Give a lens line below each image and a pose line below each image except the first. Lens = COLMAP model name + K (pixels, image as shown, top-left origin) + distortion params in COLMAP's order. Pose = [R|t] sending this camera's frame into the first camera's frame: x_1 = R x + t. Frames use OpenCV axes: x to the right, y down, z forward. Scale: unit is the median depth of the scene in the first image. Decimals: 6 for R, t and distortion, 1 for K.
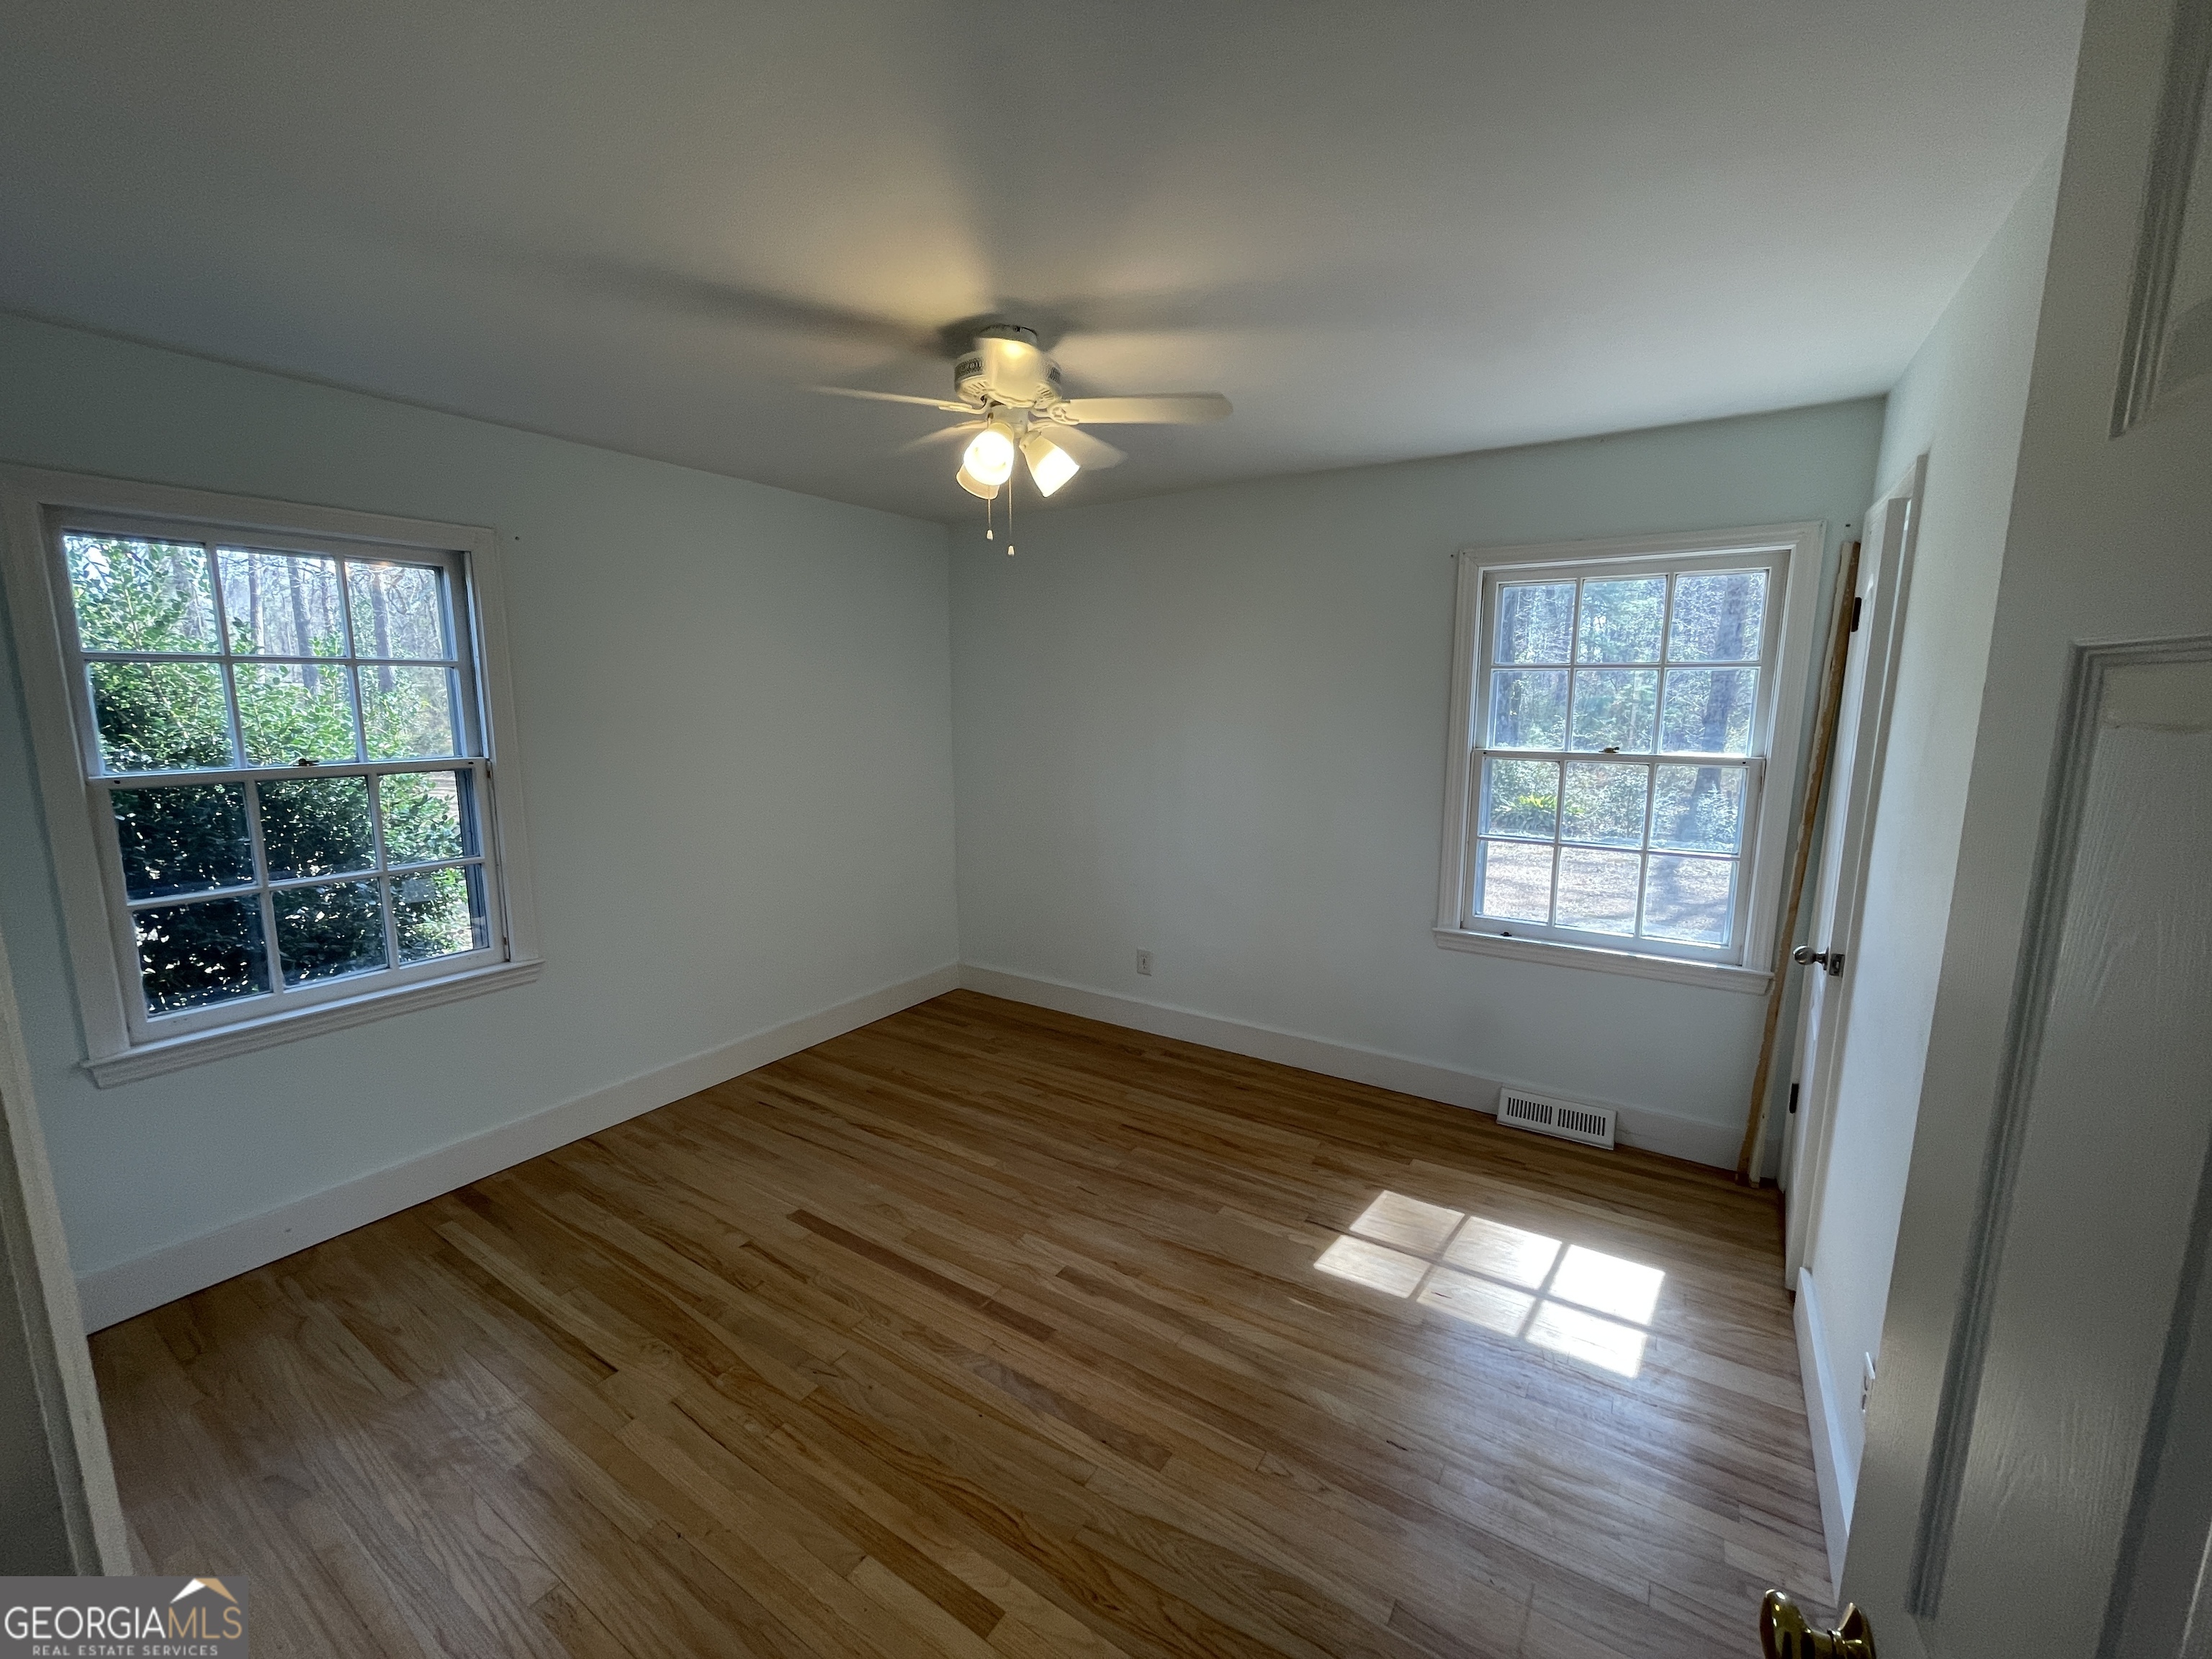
lens RADIAL K [[896.6, 0, 1100.9], [0, 896.6, 830.5], [0, 0, 1]] dist [-0.002300, 0.000133]
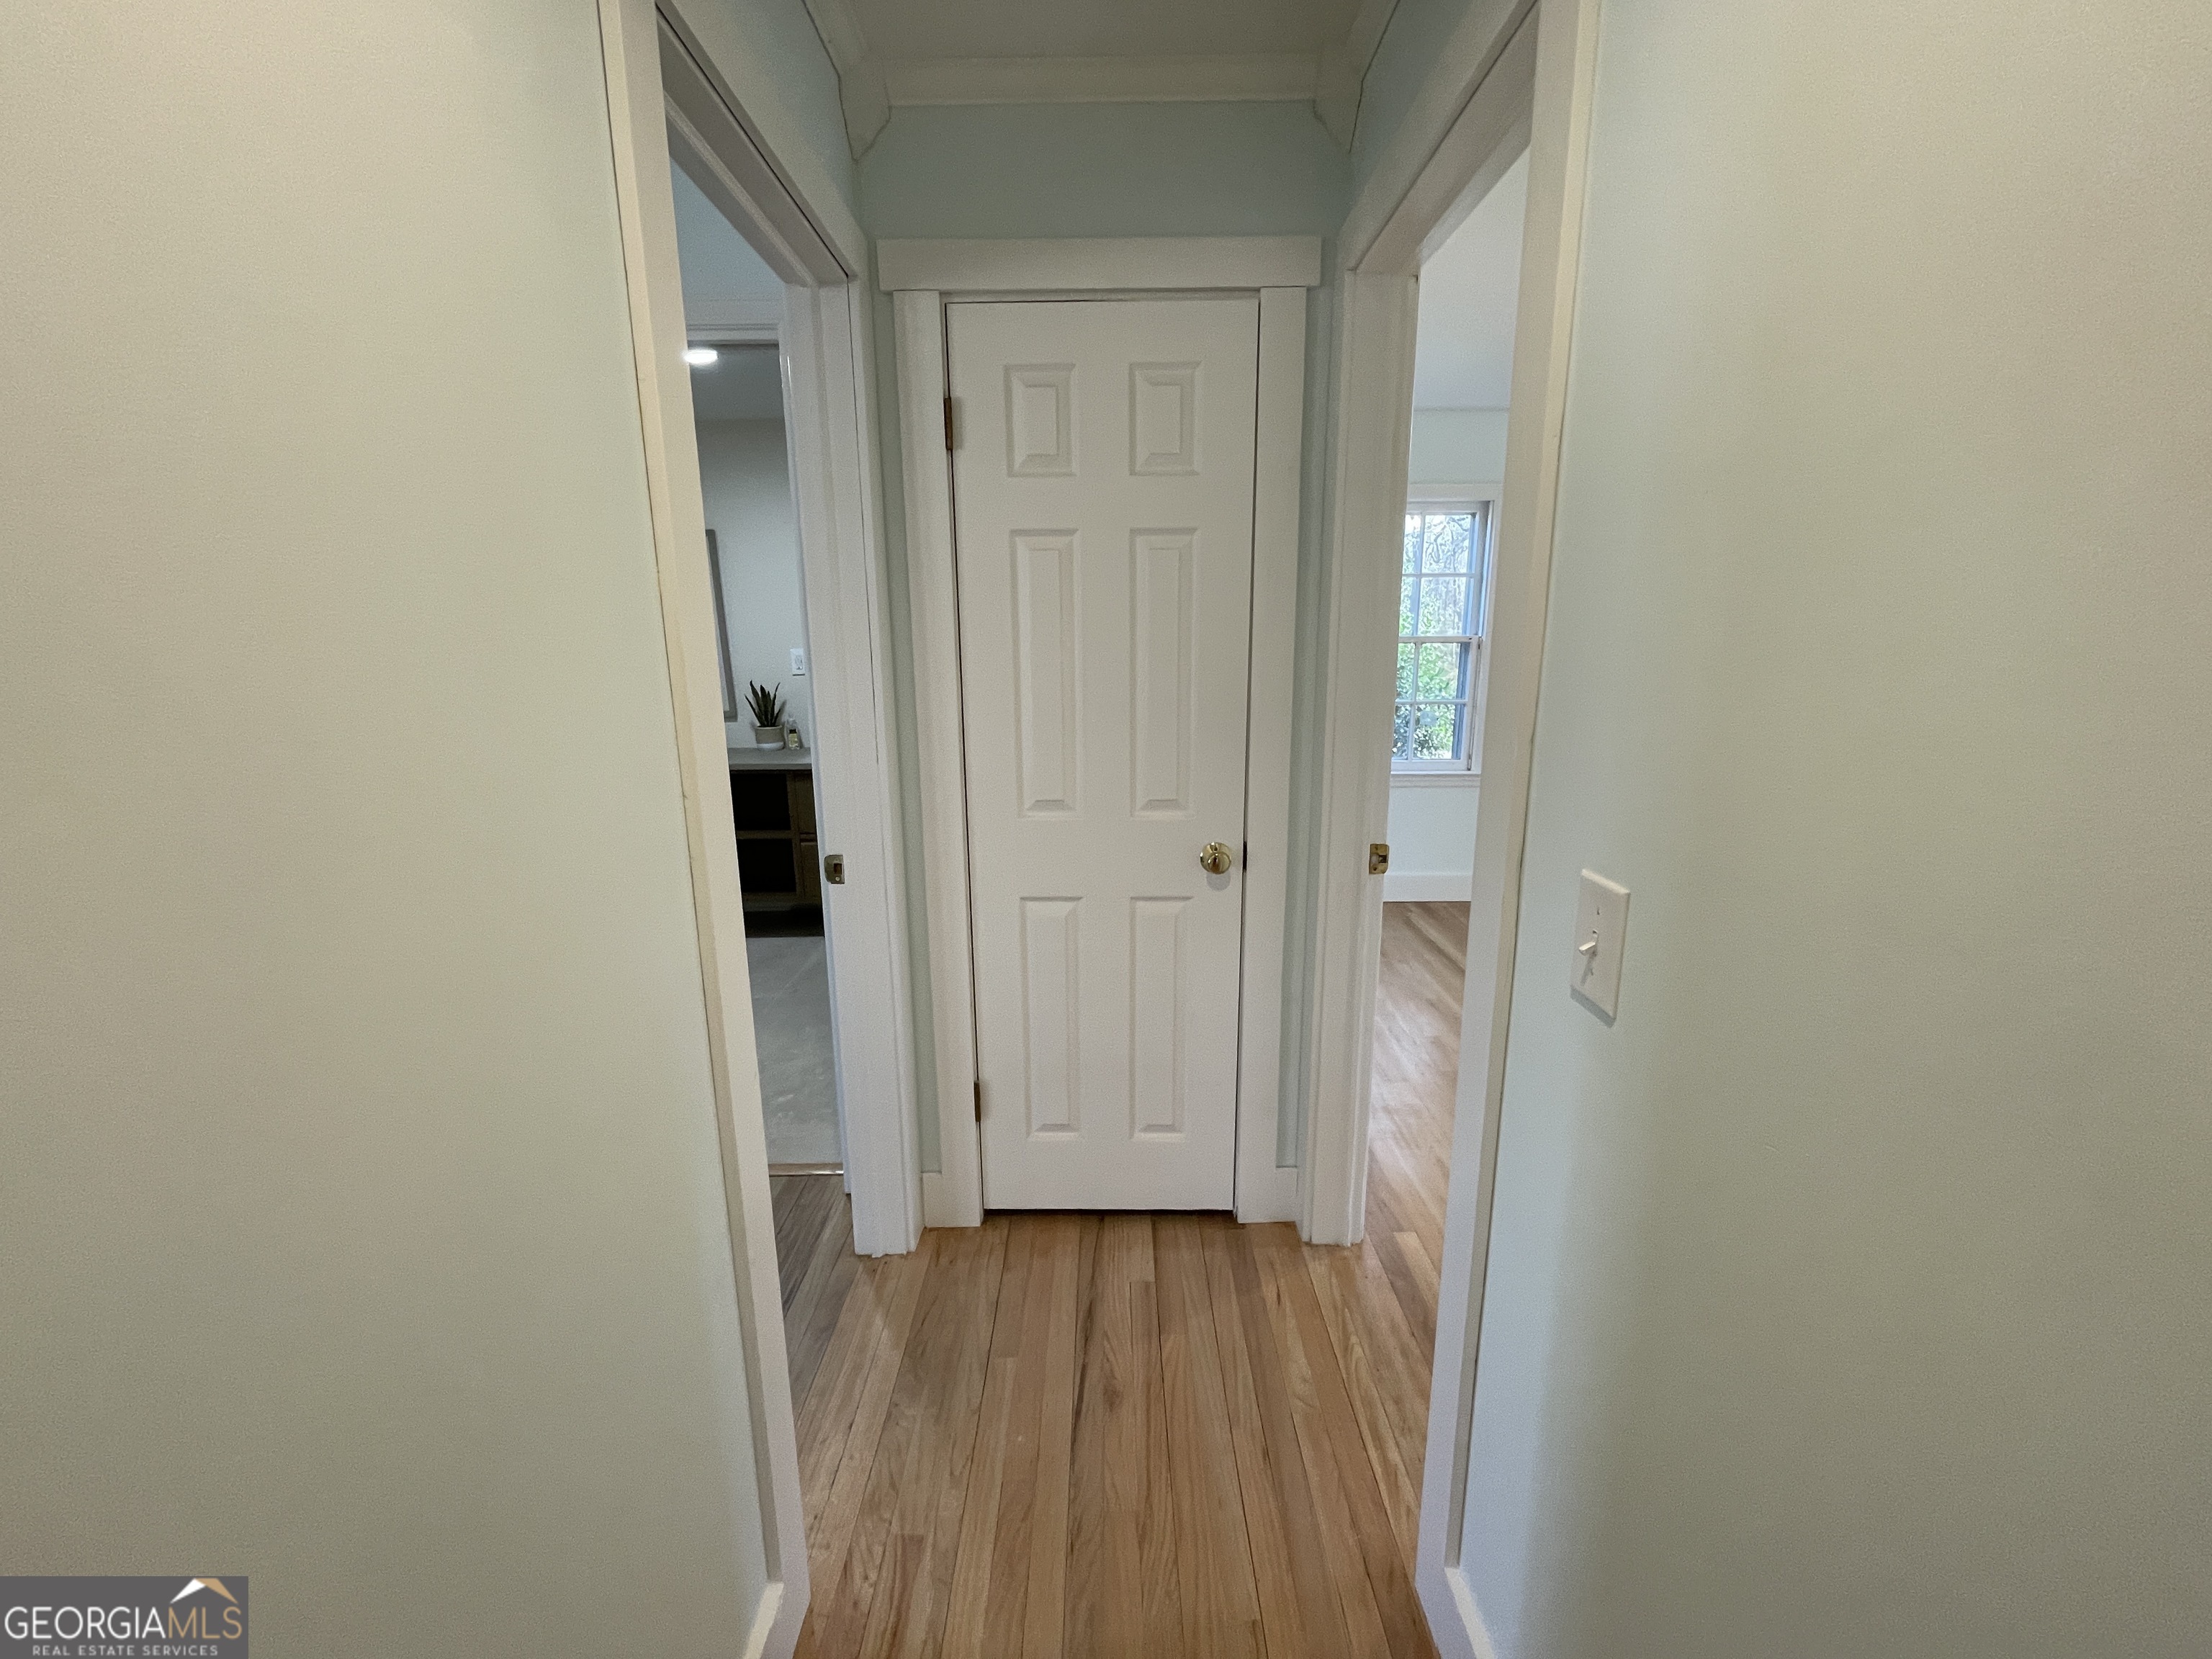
lens RADIAL K [[896.6, 0, 1100.9], [0, 896.6, 830.5], [0, 0, 1]] dist [-0.002300, 0.000133]
pose [[0.546795, 0.177286, -0.818282, 0.324425], [-0.117430, 0.983904, 0.134700, 0.134567], [0.828991, 0.022438, 0.558812, -0.459709]]
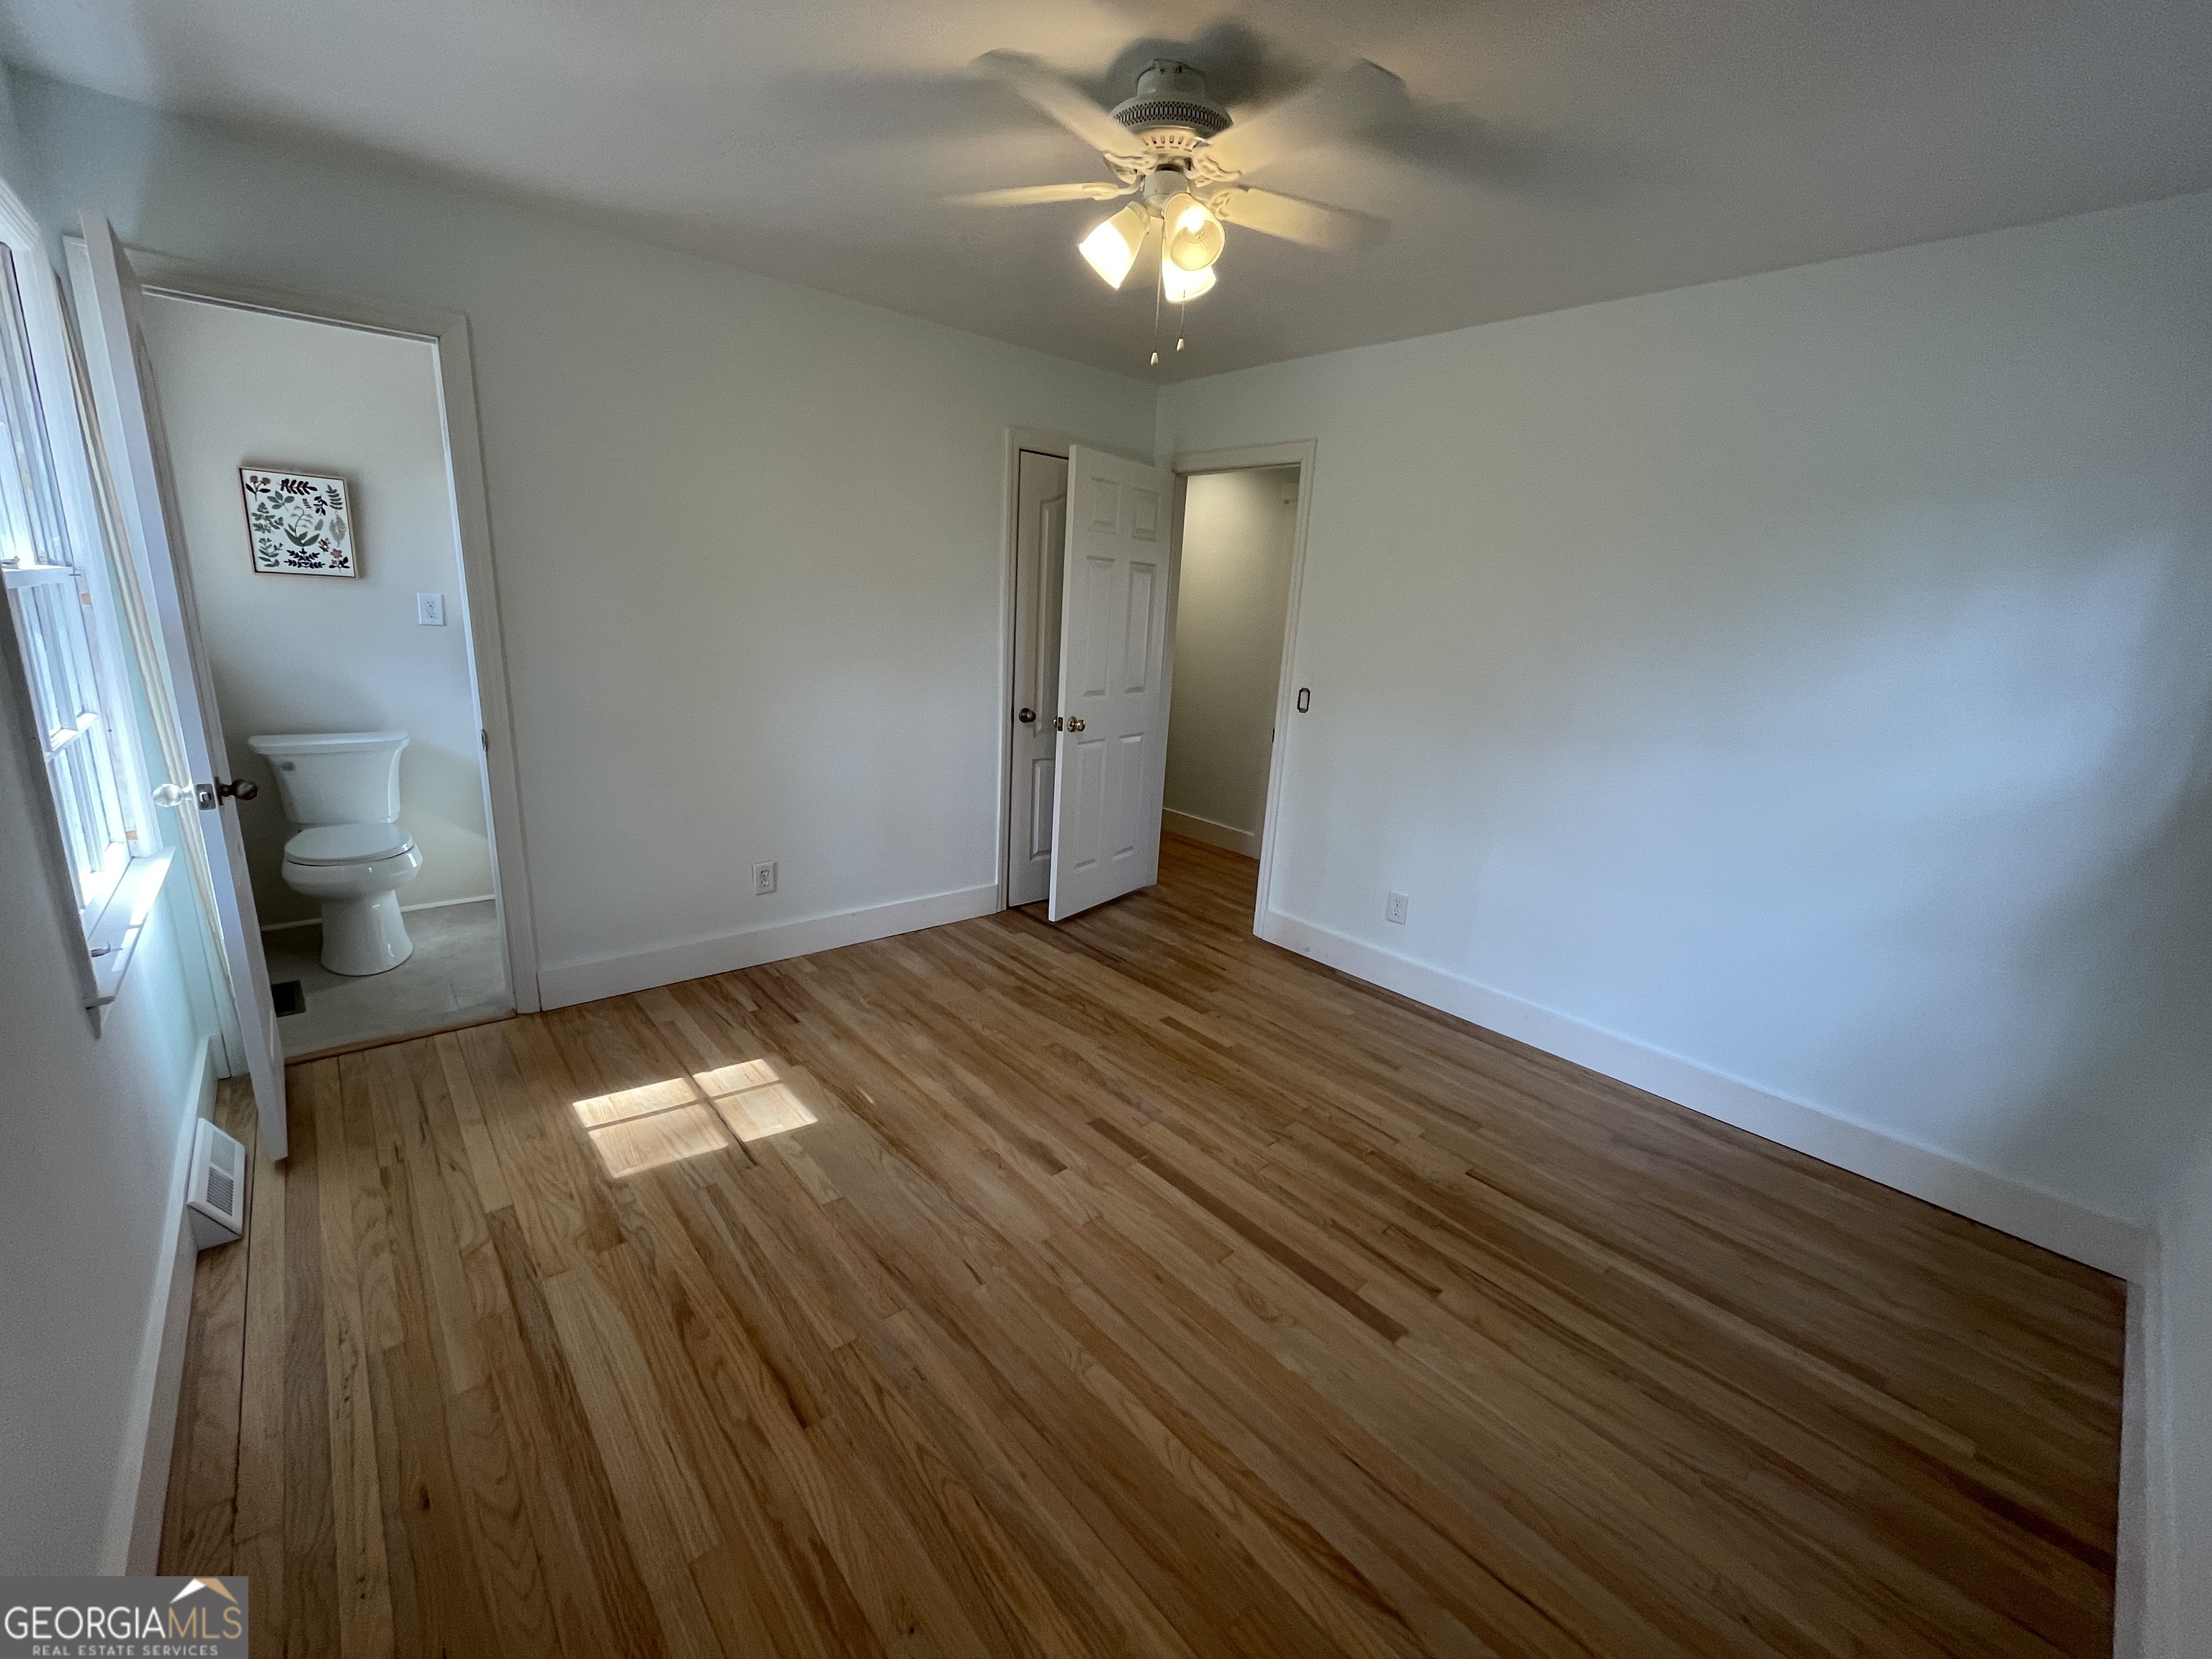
lens RADIAL K [[896.6, 0, 1100.9], [0, 896.6, 830.5], [0, 0, 1]] dist [-0.002300, 0.000133]
pose [[-0.959885, -0.123395, 0.251784, -0.270796], [-0.016459, 0.921207, 0.388723, -0.196520], [-0.279912, 0.368986, -0.886284, 1.646999]]
